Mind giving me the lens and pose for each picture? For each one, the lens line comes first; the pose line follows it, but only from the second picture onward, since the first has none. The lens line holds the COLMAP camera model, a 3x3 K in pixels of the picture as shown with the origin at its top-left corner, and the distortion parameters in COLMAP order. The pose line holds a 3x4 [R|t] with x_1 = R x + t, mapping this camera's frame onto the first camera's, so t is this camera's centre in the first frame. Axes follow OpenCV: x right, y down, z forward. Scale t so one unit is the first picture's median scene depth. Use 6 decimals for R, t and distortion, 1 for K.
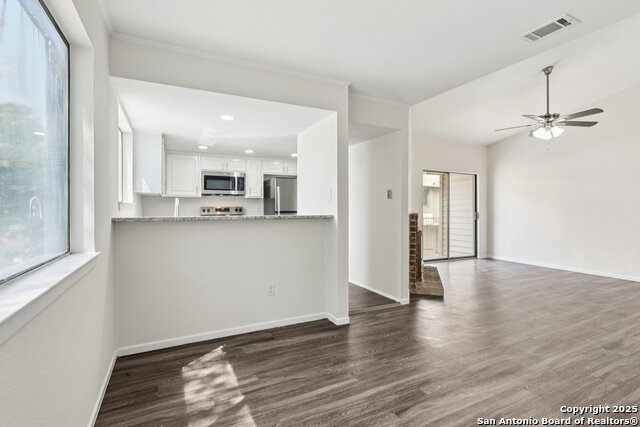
lens RADIAL K [[303.1, 0, 318.7], [0, 303.1, 209.4], [0, 0, 1]] dist [0.009978, -0.000060]
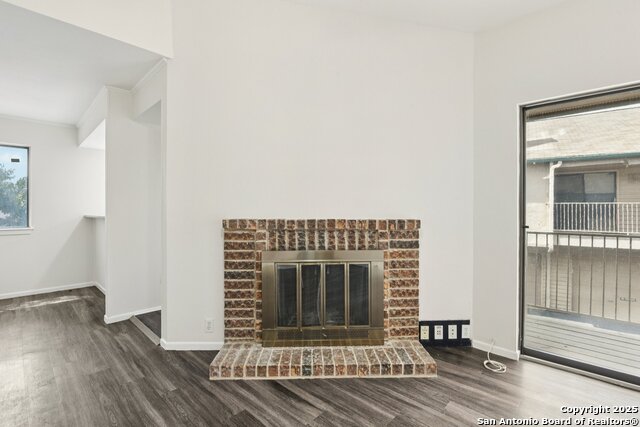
lens RADIAL K [[296.3, 0, 318.5], [0, 296.3, 211.5], [0, 0, 1]] dist [-0.003303, -0.010625]
pose [[0.324377, -0.000887, -0.945927, 0.730656], [-0.002814, 0.999994, -0.001903, 0.000770], [0.945924, 0.003279, 0.324373, 0.784587]]
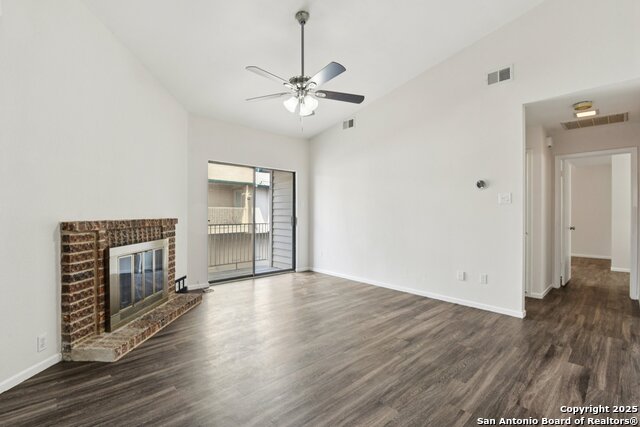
lens RADIAL K [[292.7, 0, 316.8], [0, 292.7, 213.1], [0, 0, 1]] dist [-0.012672, -0.000191]
pose [[0.964343, -0.000432, 0.264656, 0.495509], [0.000341, 1.000000, 0.000389, -0.000964], [-0.264656, -0.000285, 0.964343, 0.280686]]
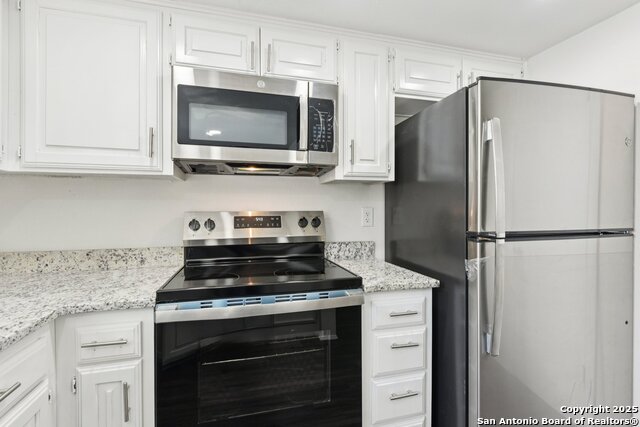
lens RADIAL K [[296.3, 0, 318.5], [0, 296.3, 211.5], [0, 0, 1]] dist [-0.003303, -0.010625]
pose [[0.977649, 0.001507, -0.210237, -0.205163], [-0.002073, 0.999995, -0.002470, -0.007981], [0.210232, 0.002850, 0.977647, 0.752293]]
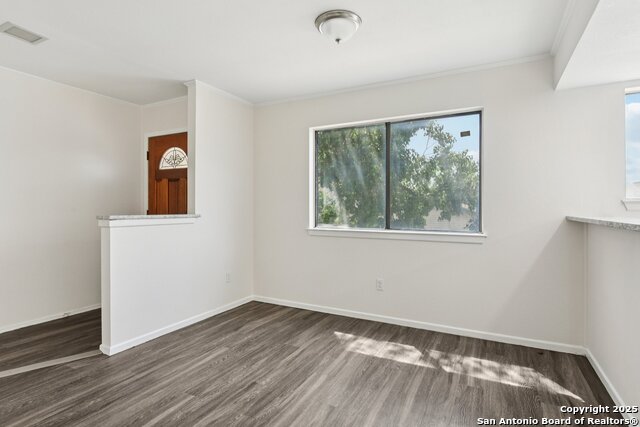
lens RADIAL K [[336.6, 0, 321.0], [0, 336.6, 205.2], [0, 0, 1]] dist [0.003903, 0.000070]
pose [[-0.820940, -0.004844, -0.570994, 0.311912], [-0.006893, 0.999975, 0.001426, -0.003559], [0.570973, 0.005107, -0.820953, 0.631002]]
